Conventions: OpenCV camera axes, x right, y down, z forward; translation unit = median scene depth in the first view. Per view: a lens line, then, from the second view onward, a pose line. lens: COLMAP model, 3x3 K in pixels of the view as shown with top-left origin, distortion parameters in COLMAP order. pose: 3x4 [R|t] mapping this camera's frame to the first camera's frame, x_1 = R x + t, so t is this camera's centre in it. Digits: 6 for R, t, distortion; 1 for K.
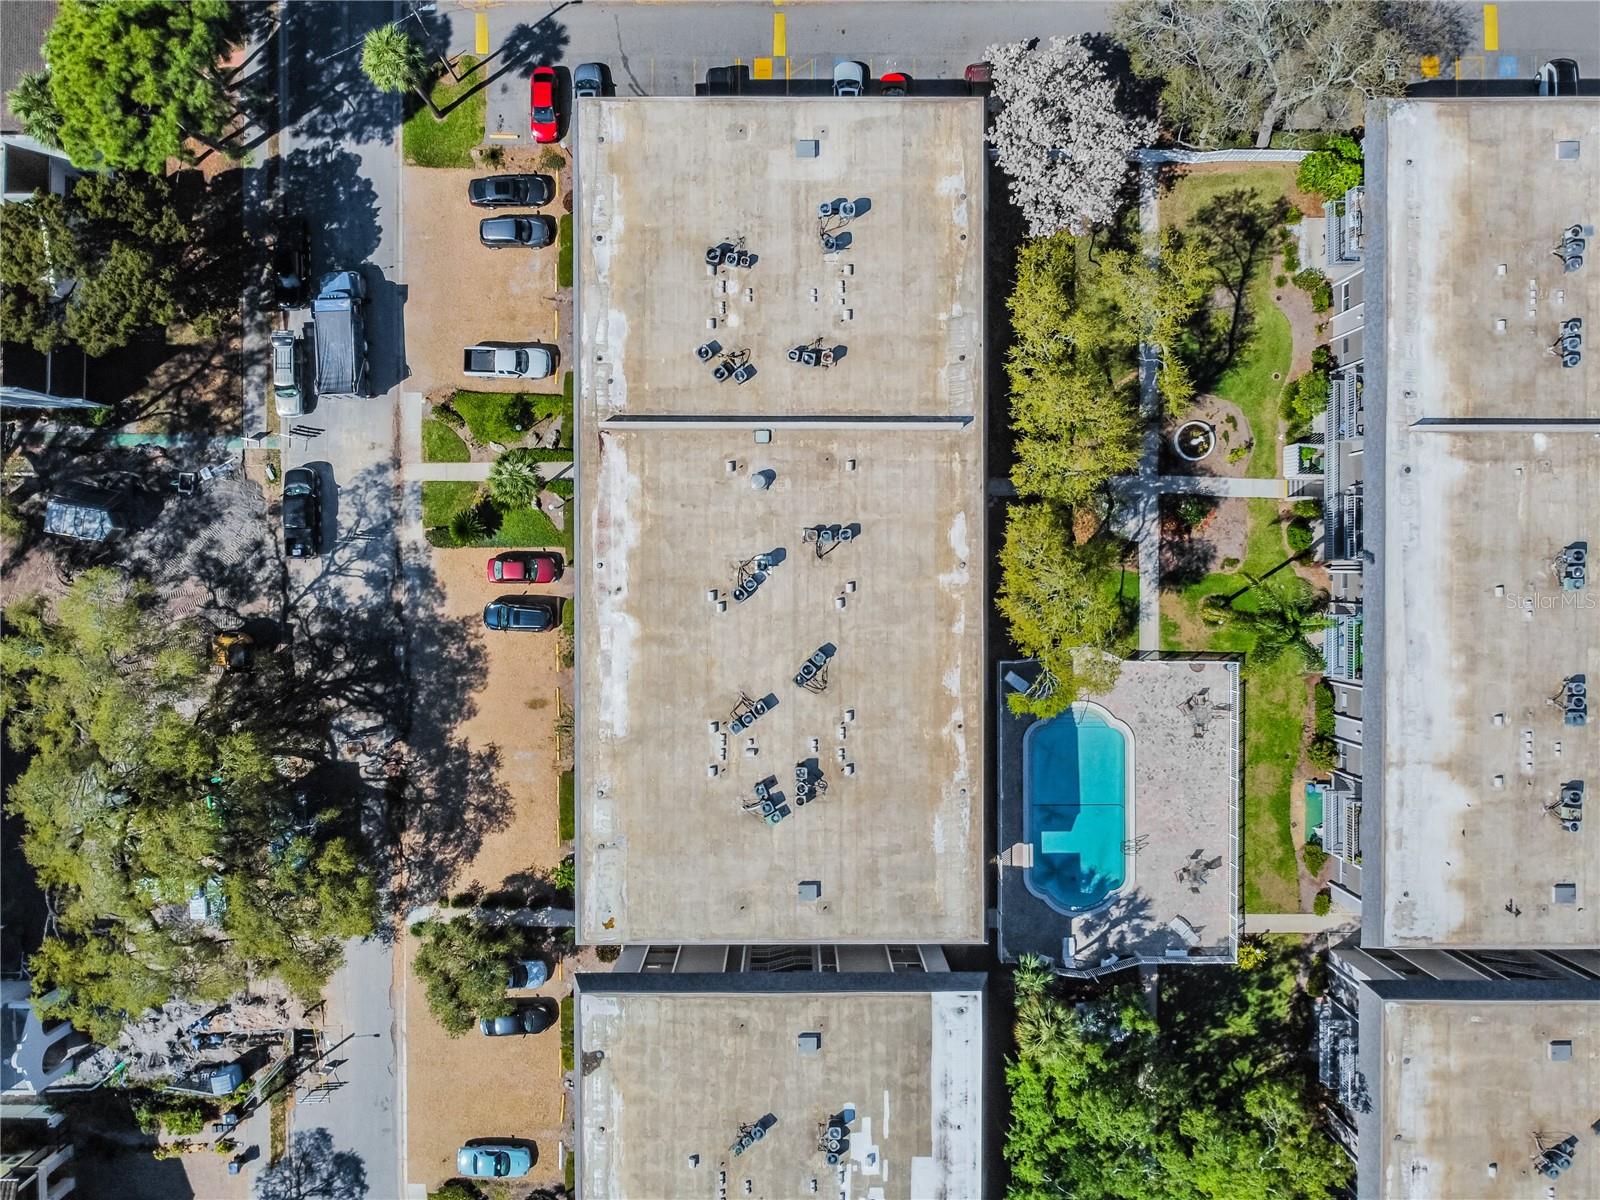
lens RADIAL K [[1240.5, 0, 808.3], [0, 1240.5, 565.5], [0, 0, 1]] dist [-0.001157, 0.000704]
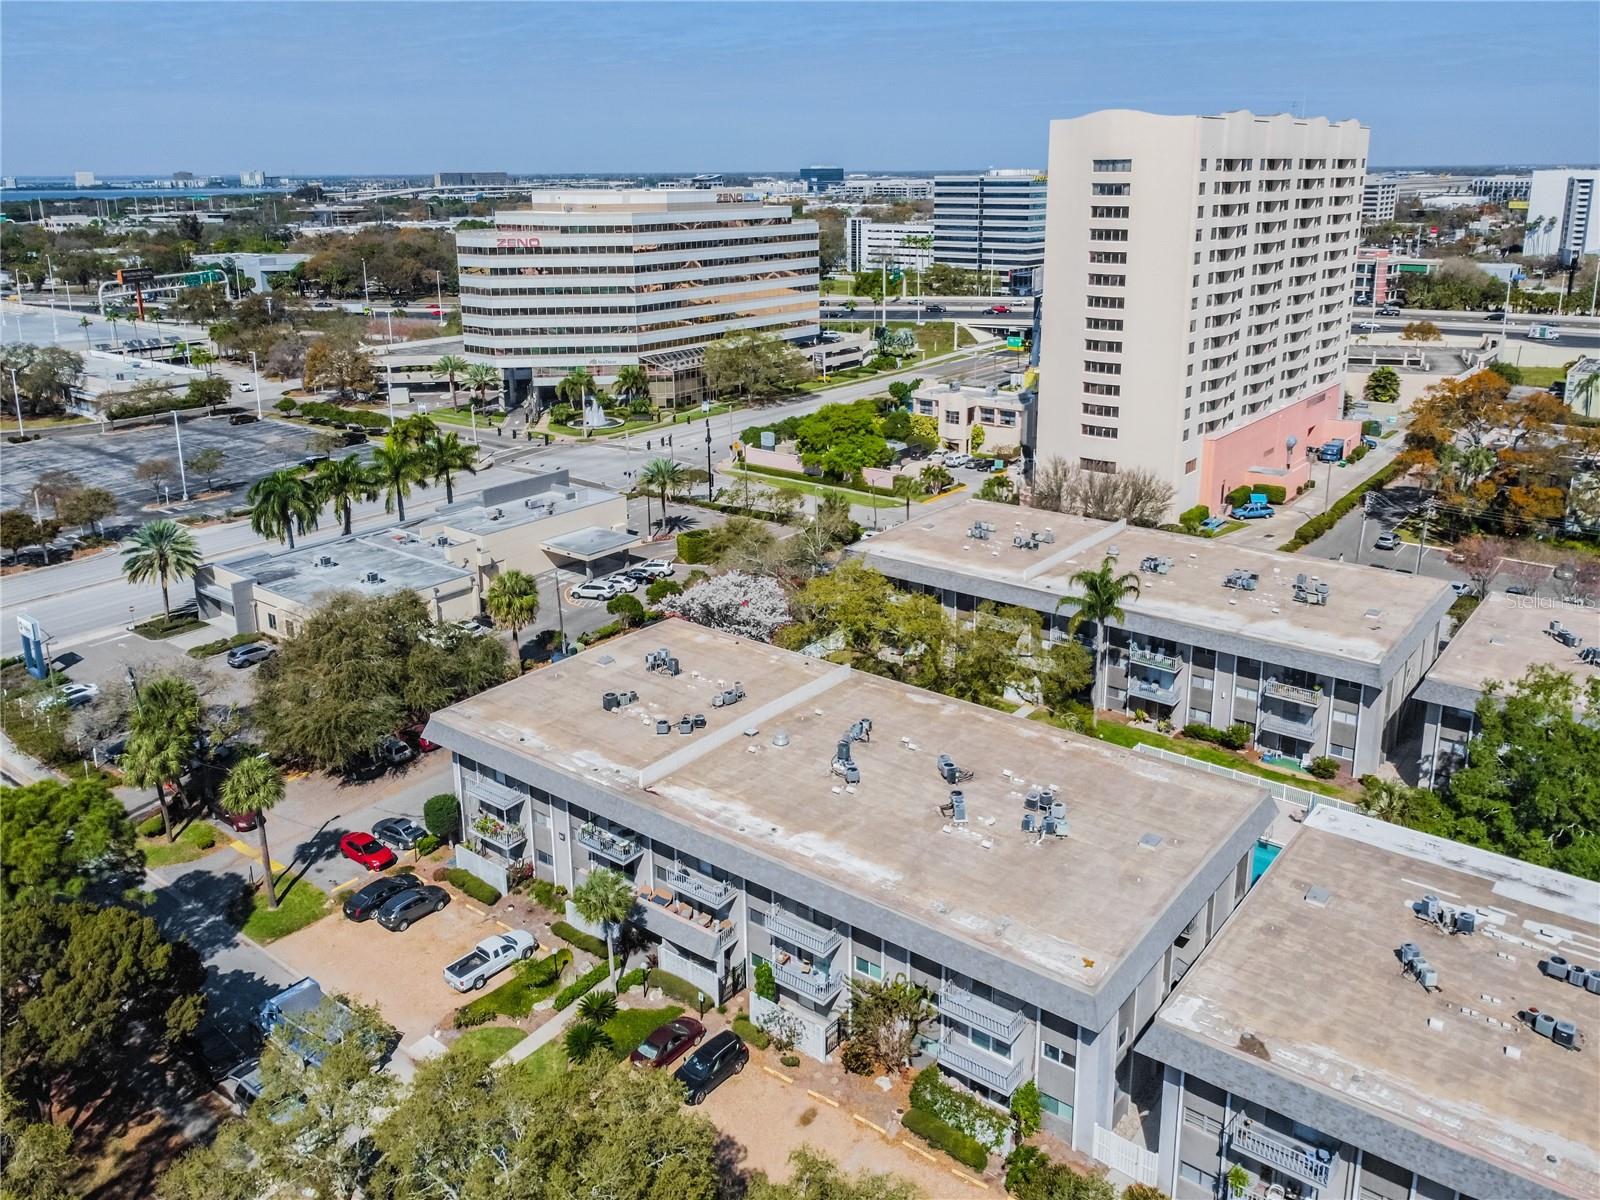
lens RADIAL K [[1246.8, 0, 817.2], [0, 1246.8, 467.5], [0, 0, 1]] dist [-0.000515, -0.004883]
pose [[0.612607, -0.188440, 0.767595, -0.725150], [0.790326, 0.133922, -0.597871, 0.517215], [0.009865, 0.972911, 0.230971, 0.442426]]
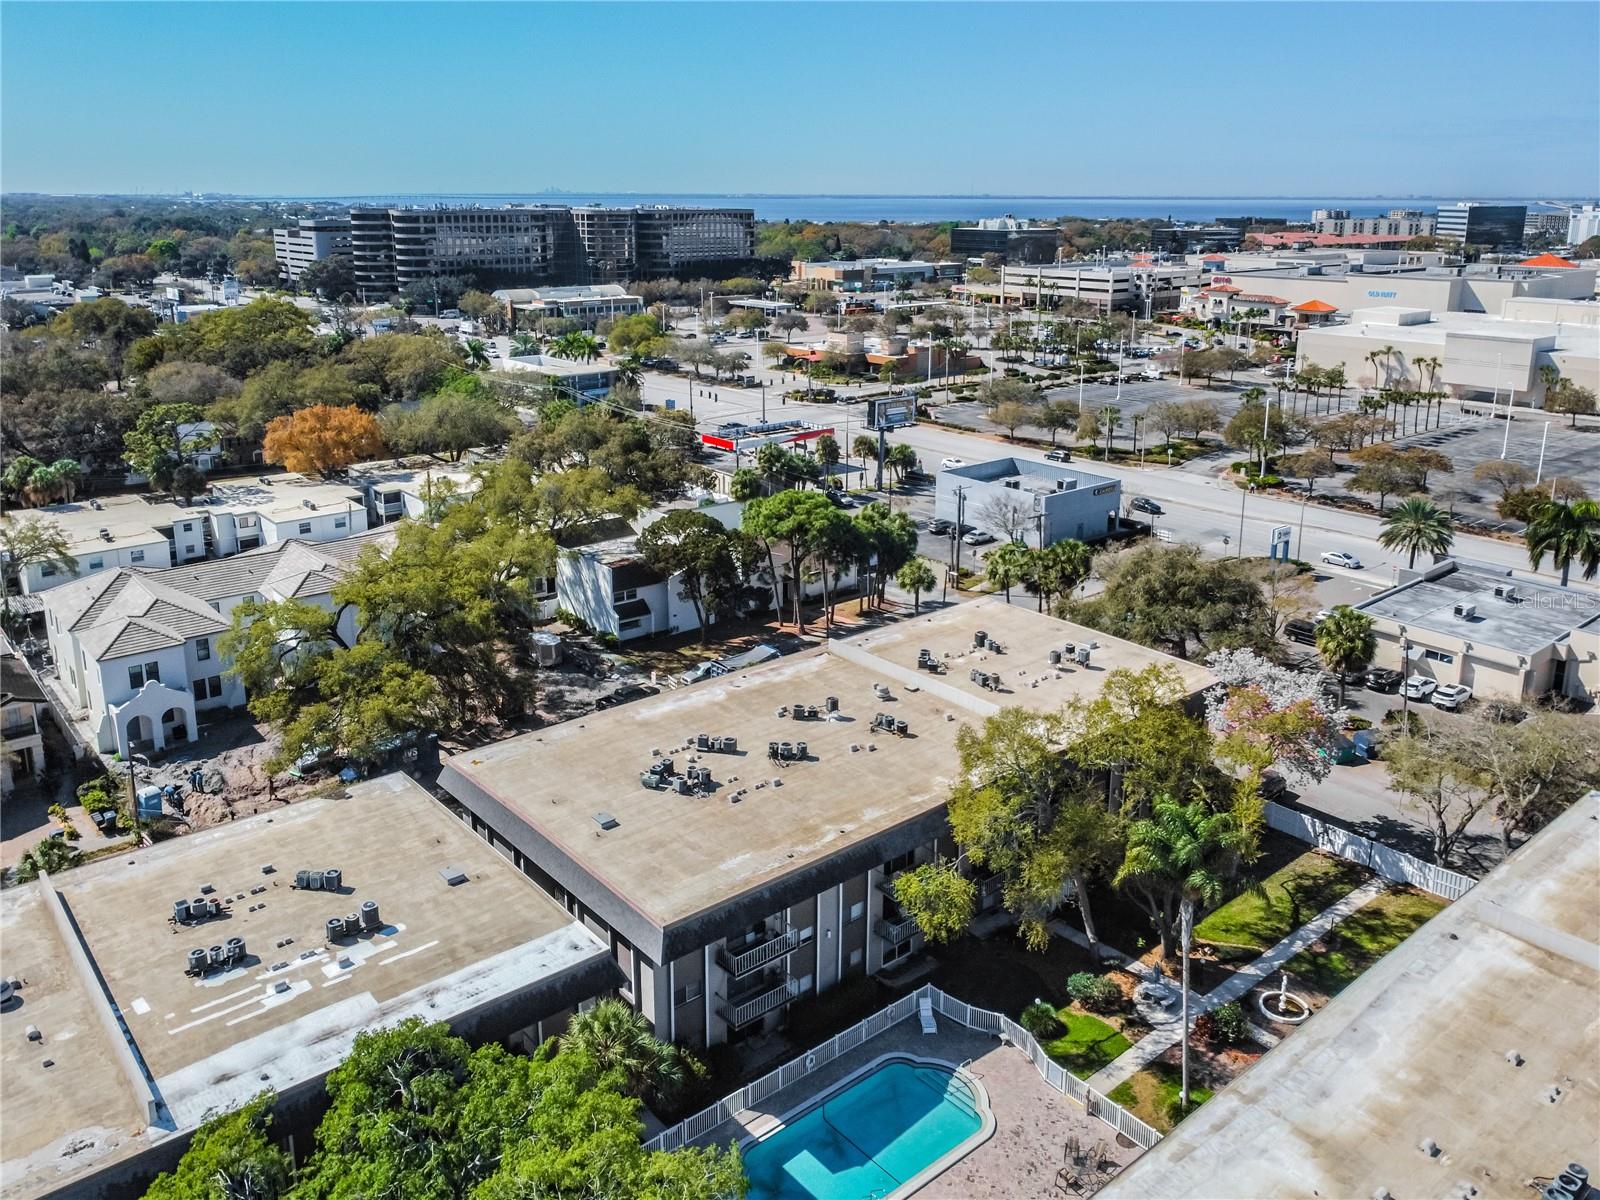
lens RADIAL K [[1244.2, 0, 803.7], [0, 1244.2, 469.2], [0, 0, 1]] dist [0.016526, -0.016307]
pose [[0.645305, 0.166197, -0.745628, 0.665888], [-0.763912, 0.134501, -0.631149, 0.622307], [-0.004607, 0.976877, 0.213754, 0.471240]]
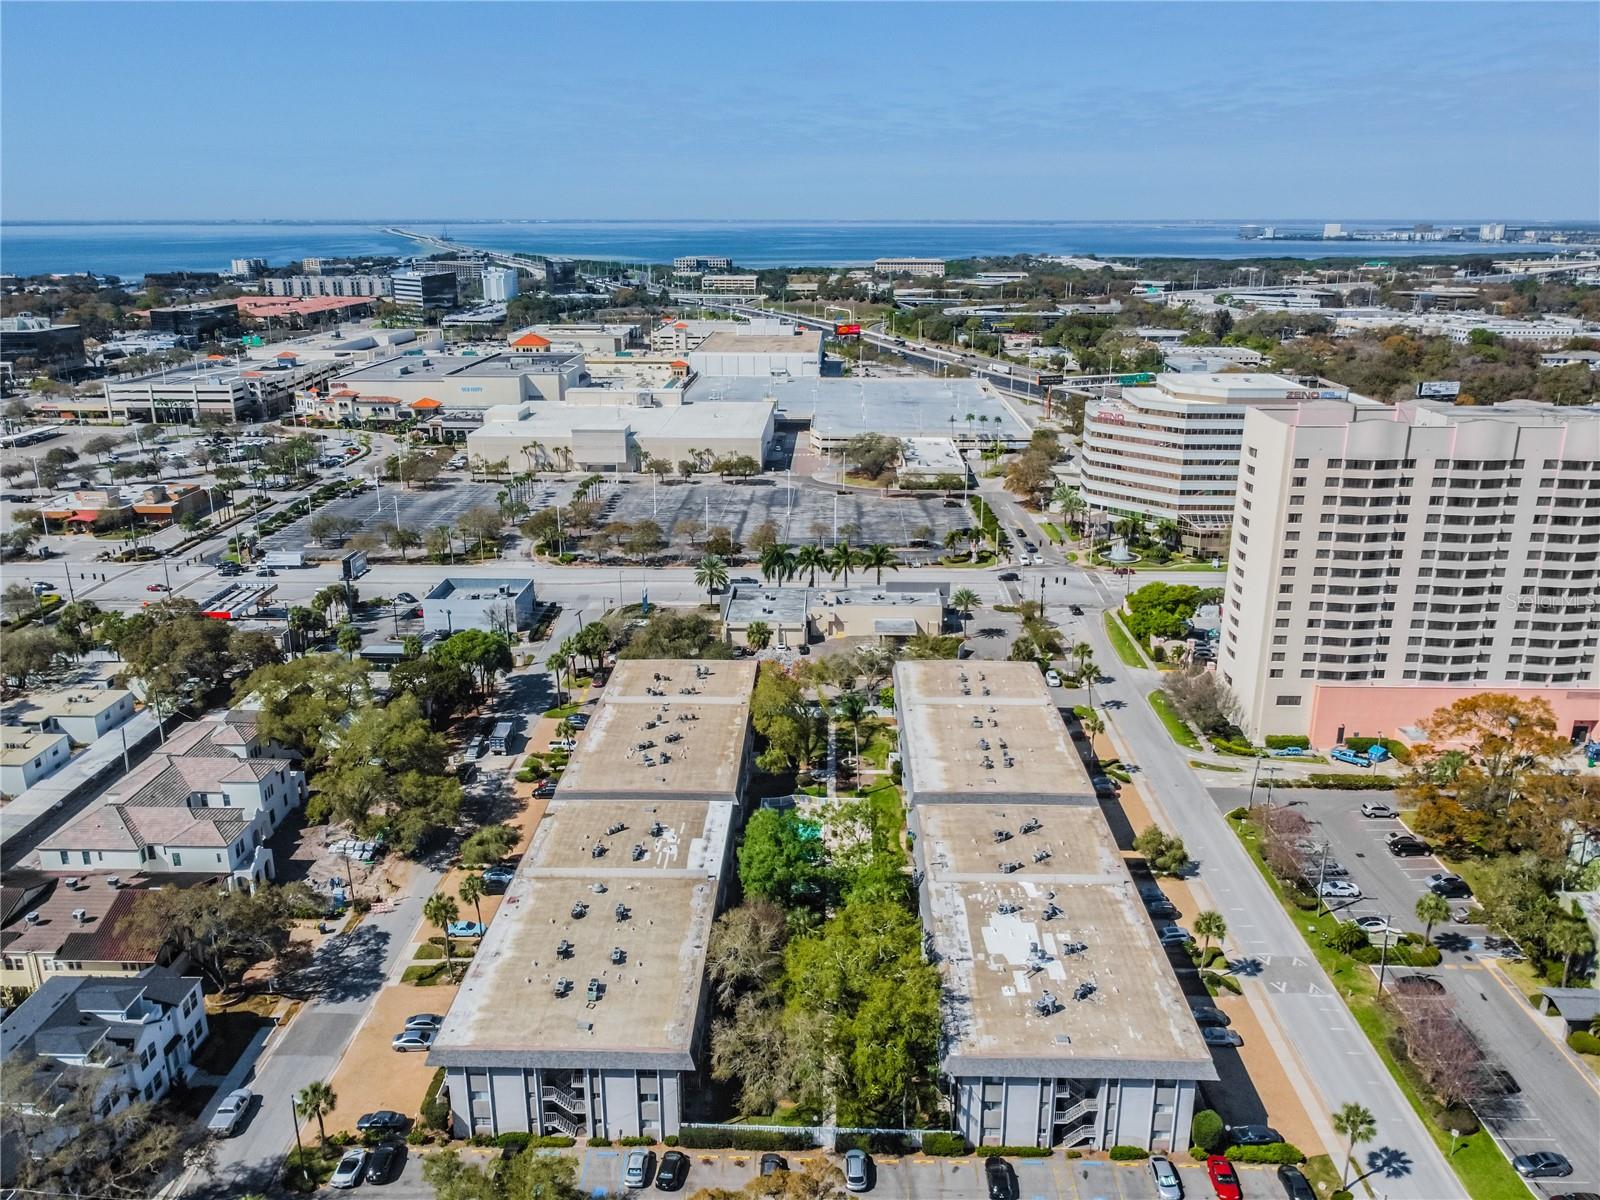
lens RADIAL K [[1240.5, 0, 808.3], [0, 1240.5, 565.5], [0, 0, 1]] dist [-0.001157, 0.000704]
pose [[0.999723, 0.005639, -0.022833, 0.283492], [-0.023508, 0.268901, -0.962881, 2.064428], [0.000711, 0.963151, 0.268959, 0.006455]]
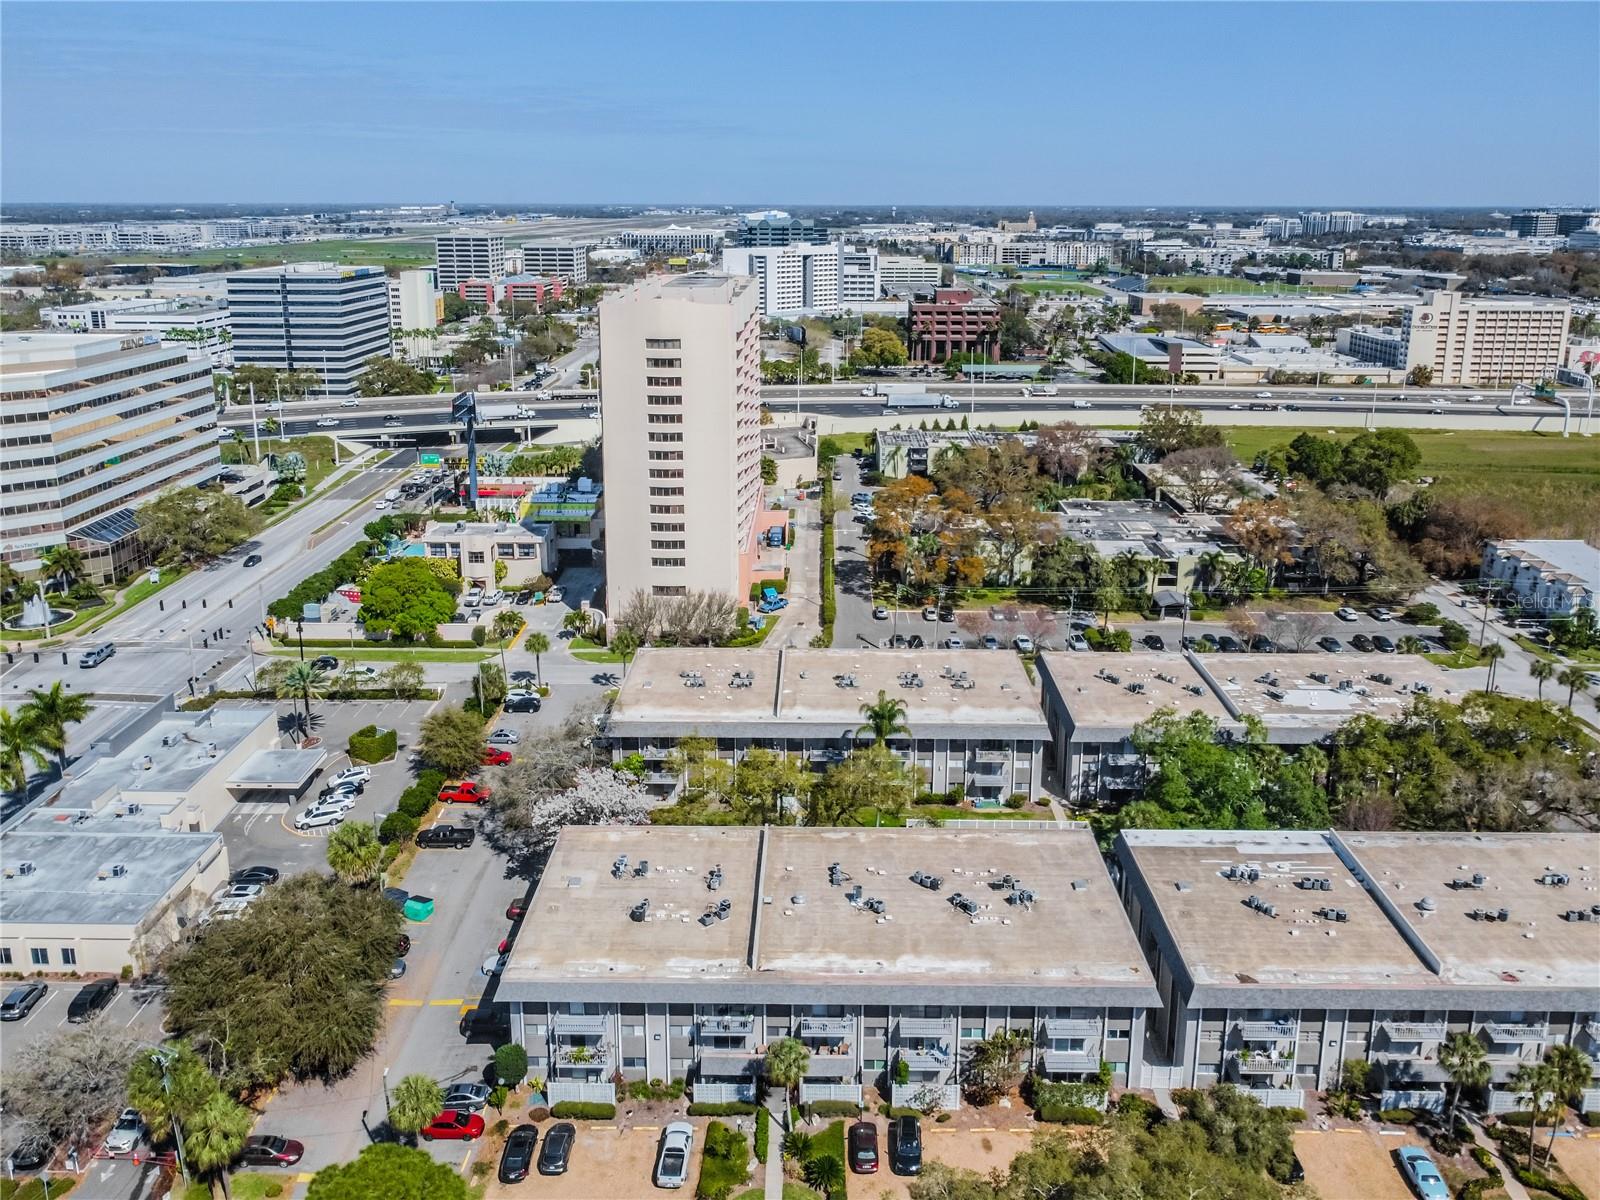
lens RADIAL K [[1252.2, 0, 804.4], [0, 1252.2, 477.7], [0, 0, 1]] dist [0.002927, -0.003633]
pose [[0.009751, -0.214802, 0.976609, -1.180474], [0.999949, 0.004627, -0.008966, -0.044986], [-0.002593, 0.976647, 0.214837, 0.186805]]
